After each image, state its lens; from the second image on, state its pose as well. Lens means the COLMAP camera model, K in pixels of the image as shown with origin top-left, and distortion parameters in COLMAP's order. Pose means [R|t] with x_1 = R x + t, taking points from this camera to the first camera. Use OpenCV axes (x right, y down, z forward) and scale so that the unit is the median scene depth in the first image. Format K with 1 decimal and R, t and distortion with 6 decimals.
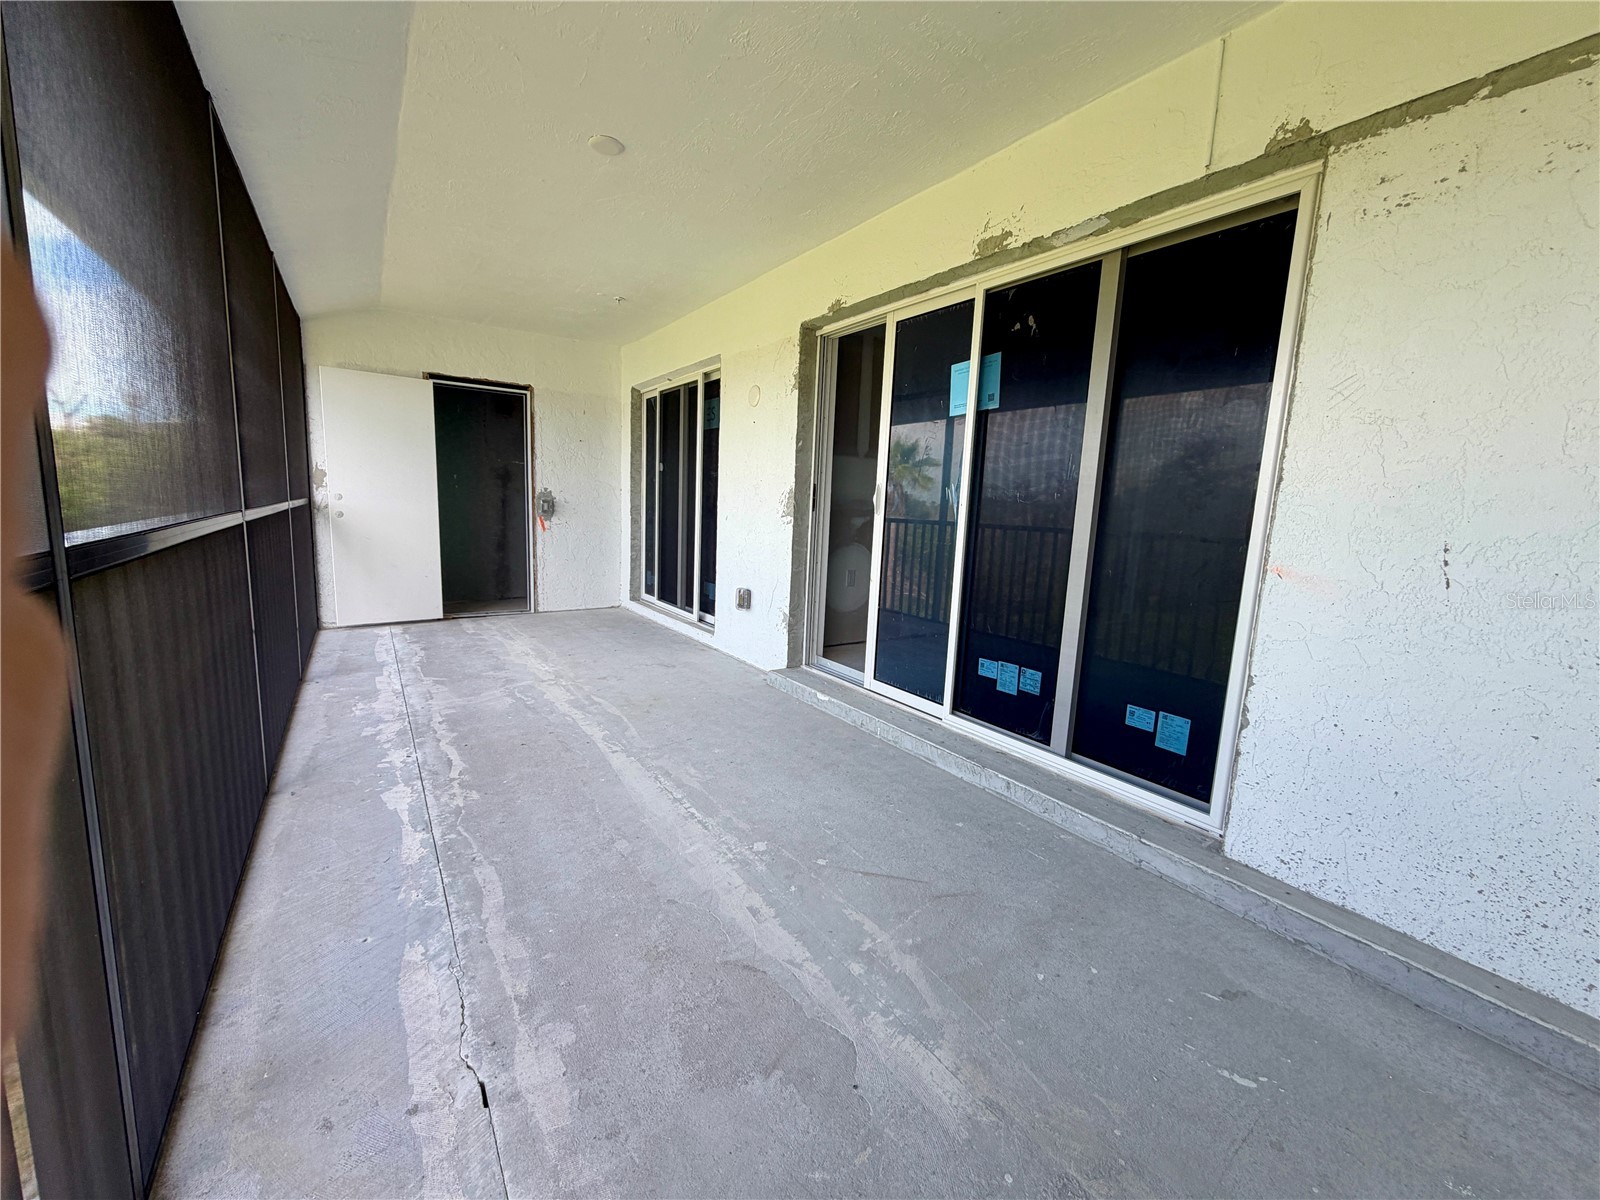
lens RADIAL K [[637.4, 0, 791.8], [0, 637.4, 600.9], [0, 0, 1]] dist [0.001339, -0.000366]
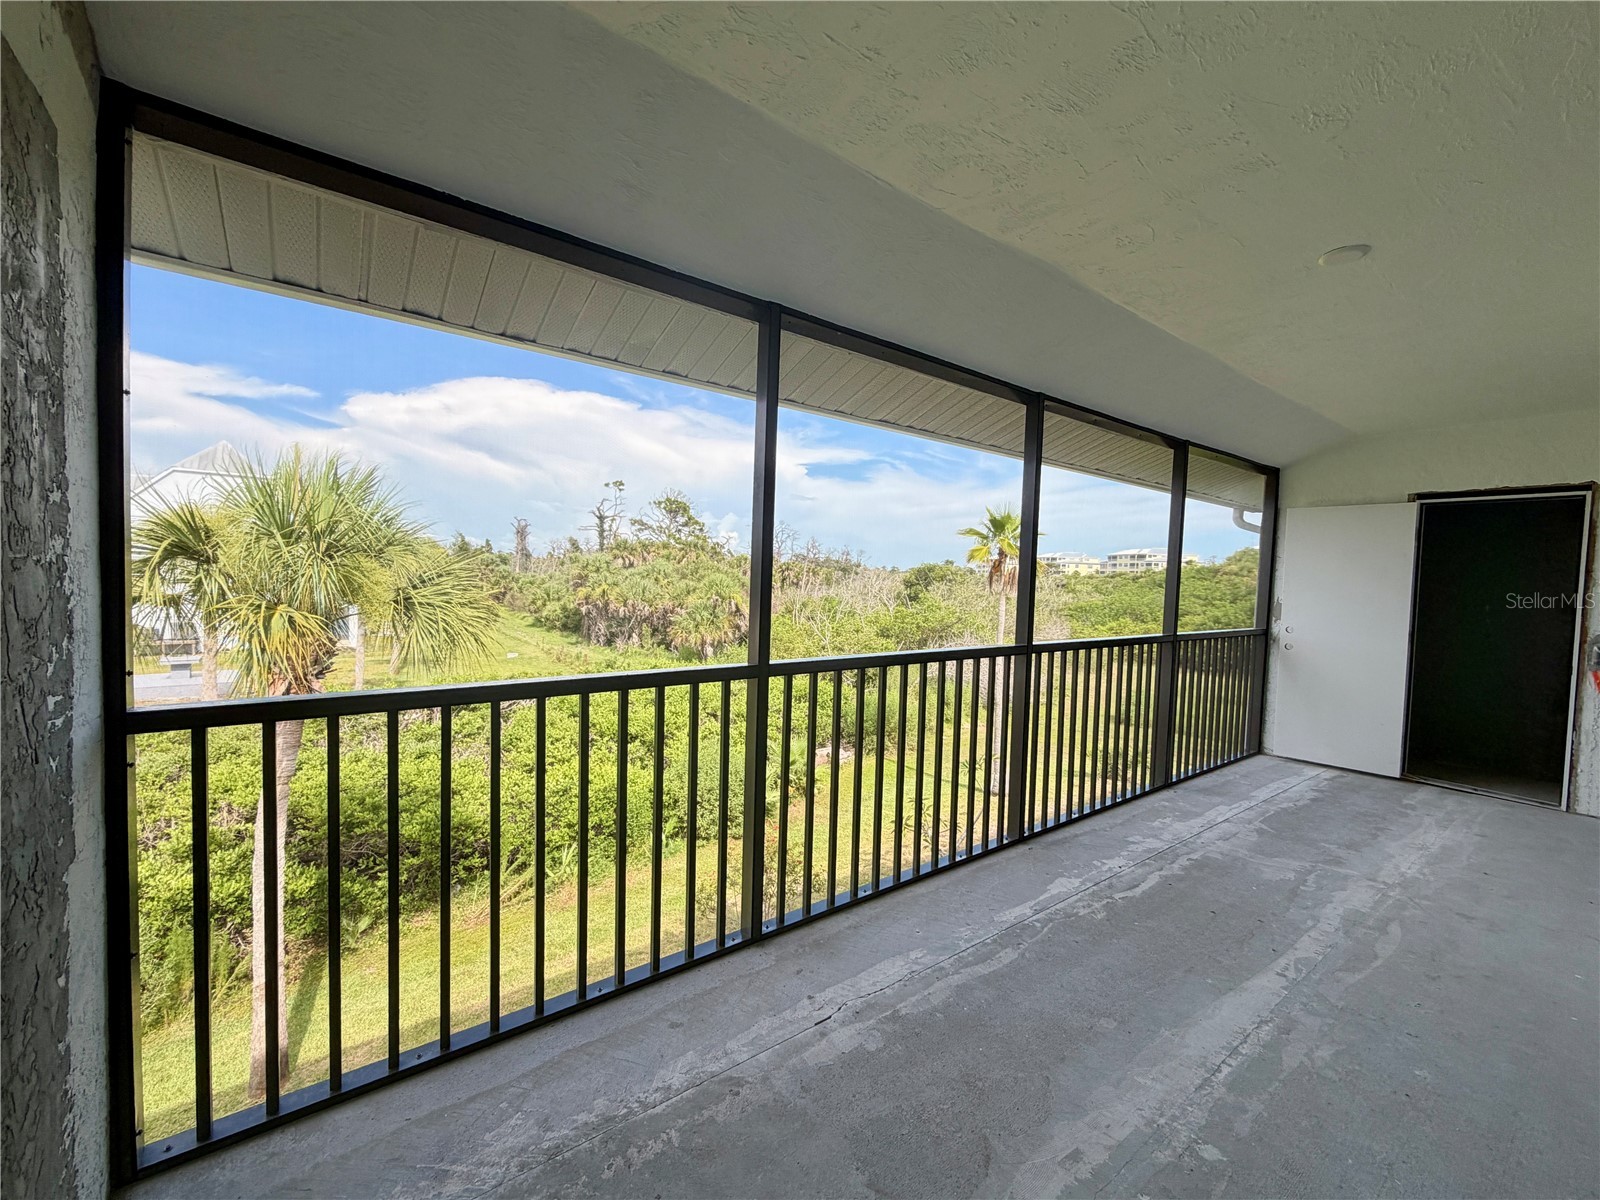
lens RADIAL K [[637.4, 0, 796.7], [0, 637.4, 600.0], [0, 0, 1]] dist [0.001339, -0.000366]
pose [[0.046056, 0.002760, -0.998935, 0.453805], [-0.178581, 0.983910, -0.005515, -0.102915], [0.982847, 0.178645, 0.045808, 0.269195]]
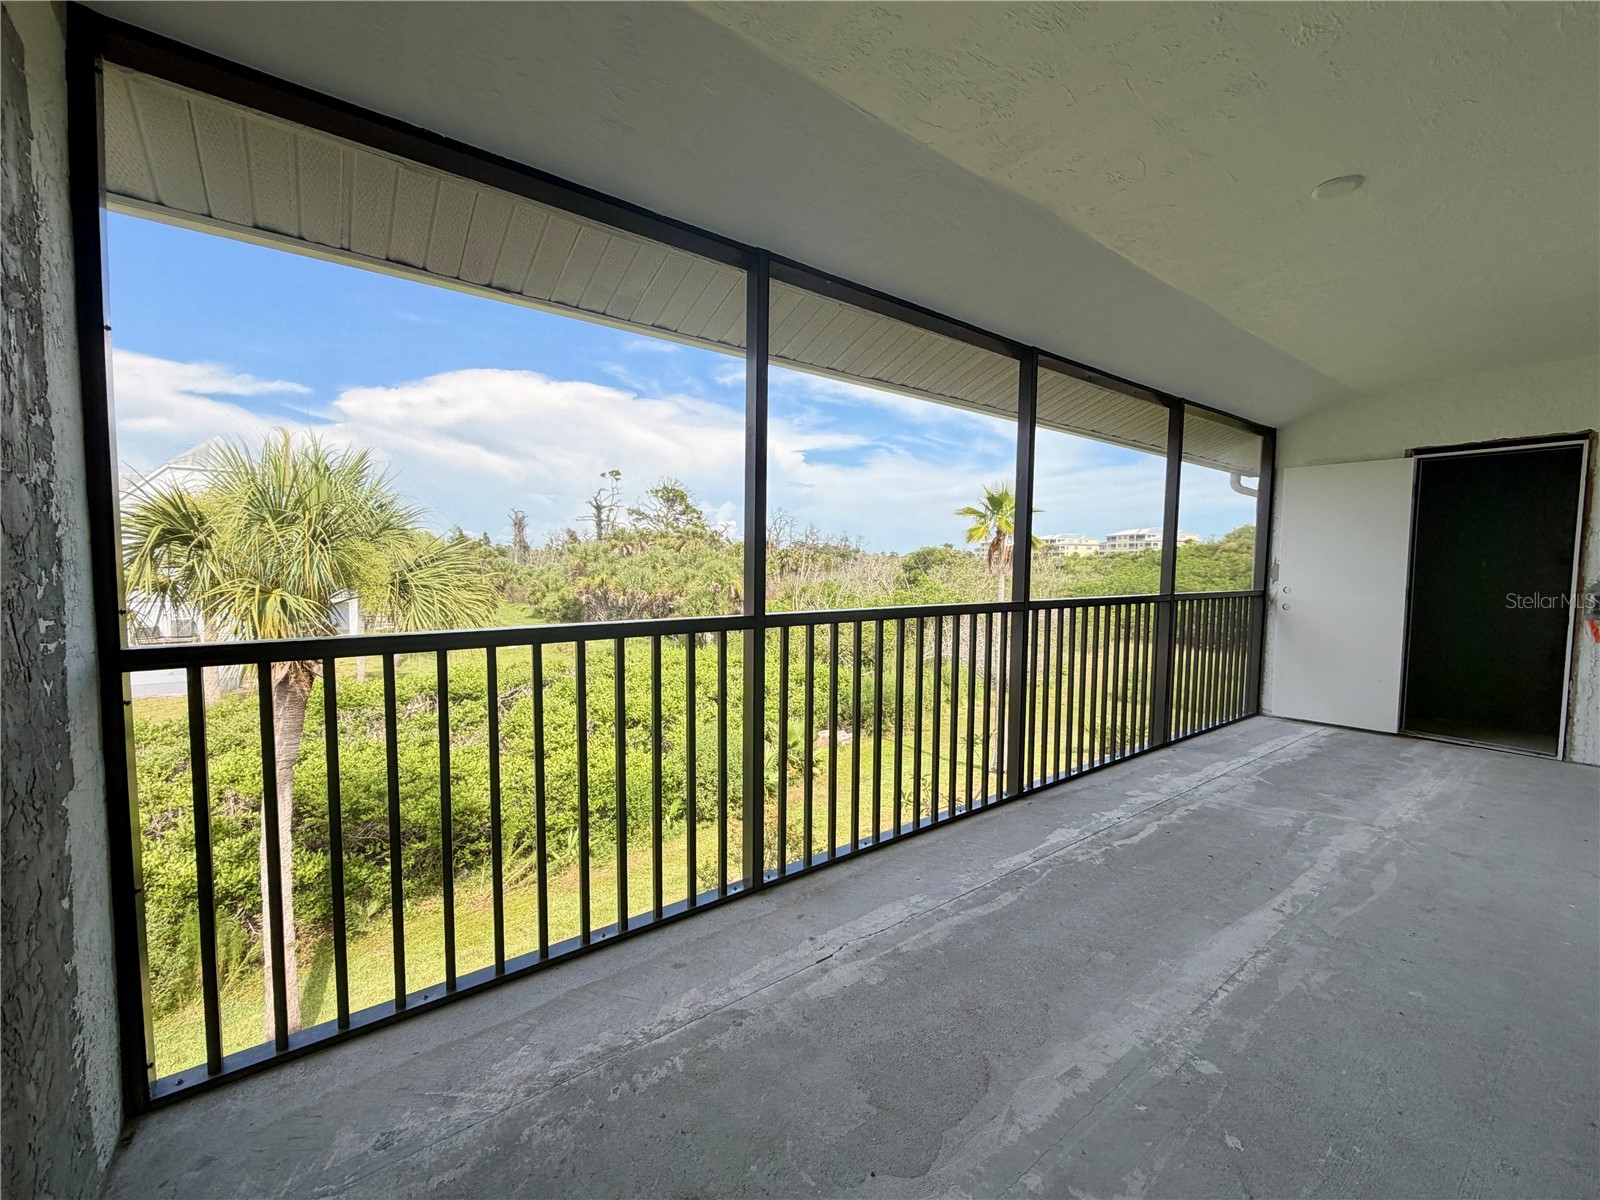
lens RADIAL K [[637.4, 0, 796.3], [0, 637.4, 599.8], [0, 0, 1]] dist [0.001339, -0.000366]
pose [[0.046359, 0.021555, -0.998692, 0.454226], [-0.158704, 0.987228, 0.013941, -0.059543], [0.986237, 0.157850, 0.049187, 0.282426]]
